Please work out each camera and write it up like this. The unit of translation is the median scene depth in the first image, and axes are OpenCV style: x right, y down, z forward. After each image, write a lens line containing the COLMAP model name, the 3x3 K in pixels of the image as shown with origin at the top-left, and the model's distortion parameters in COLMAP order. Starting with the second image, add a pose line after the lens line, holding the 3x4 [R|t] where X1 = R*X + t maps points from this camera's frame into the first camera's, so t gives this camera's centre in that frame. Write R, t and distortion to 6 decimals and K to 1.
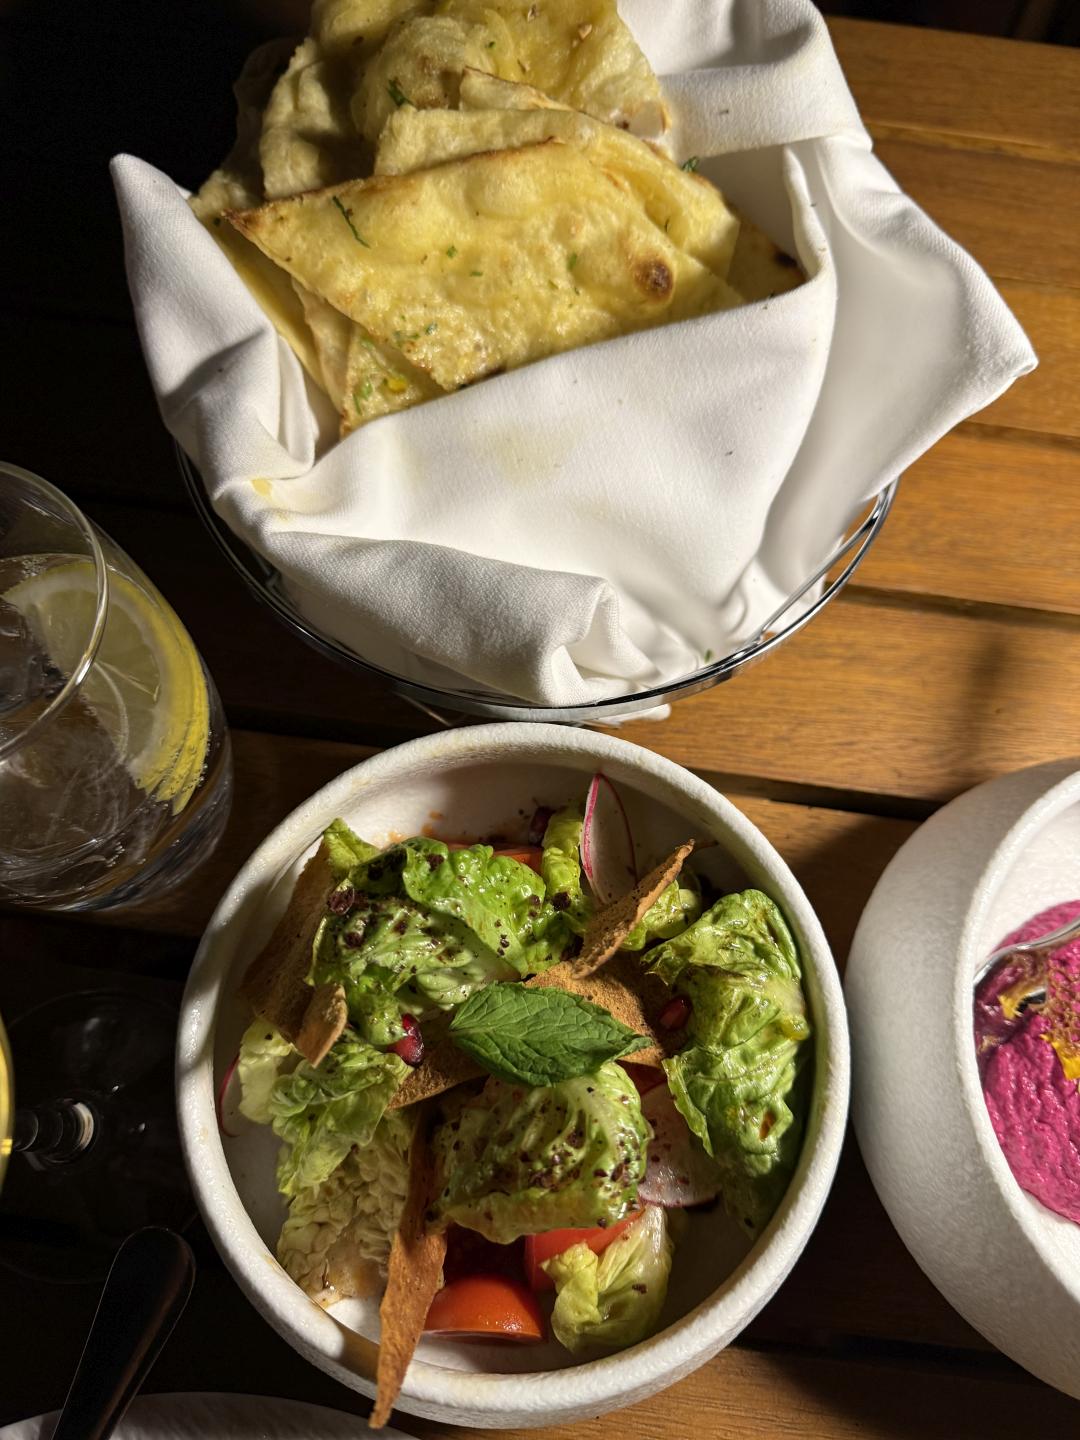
lens RADIAL K [[1040.6, 0, 540.0], [0, 1040.6, 720.0], [0, 0, 1]] dist [0.023549, -0.113641]
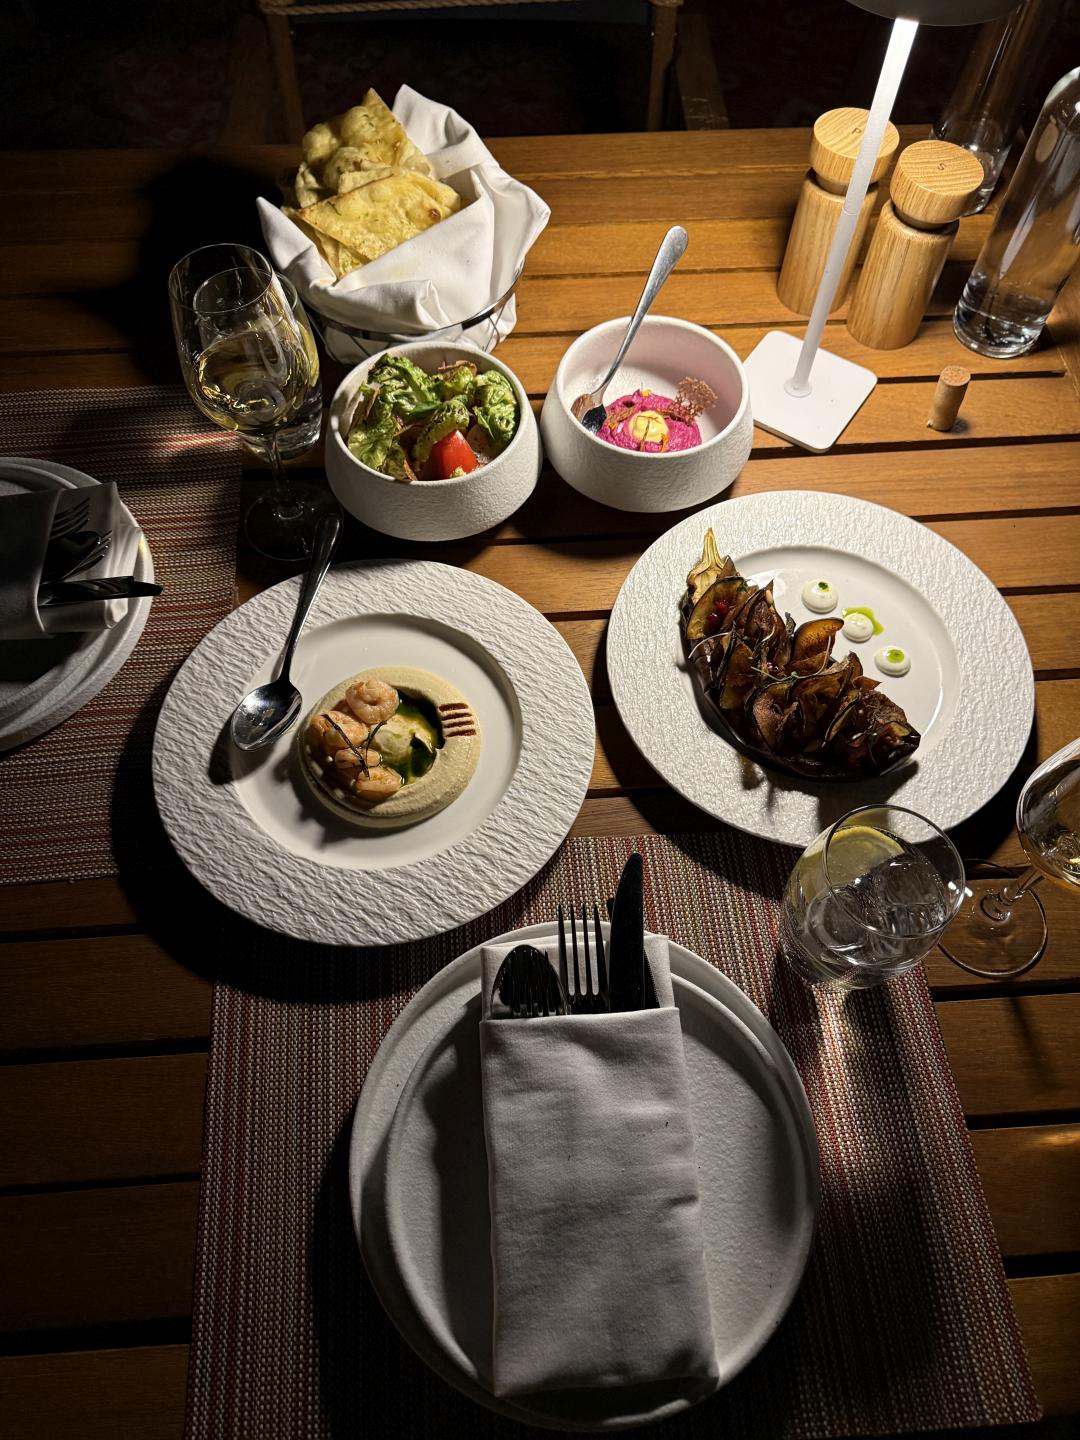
lens RADIAL K [[1016.4, 0, 544.8], [0, 1016.4, 738.6], [0, 0, 1]] dist [0.011217, -0.048693]
pose [[0.979512, -0.186056, 0.077068, -0.089424], [0.194205, 0.973963, -0.116964, 1.500555], [-0.053299, 0.129534, 0.990141, -1.789486]]
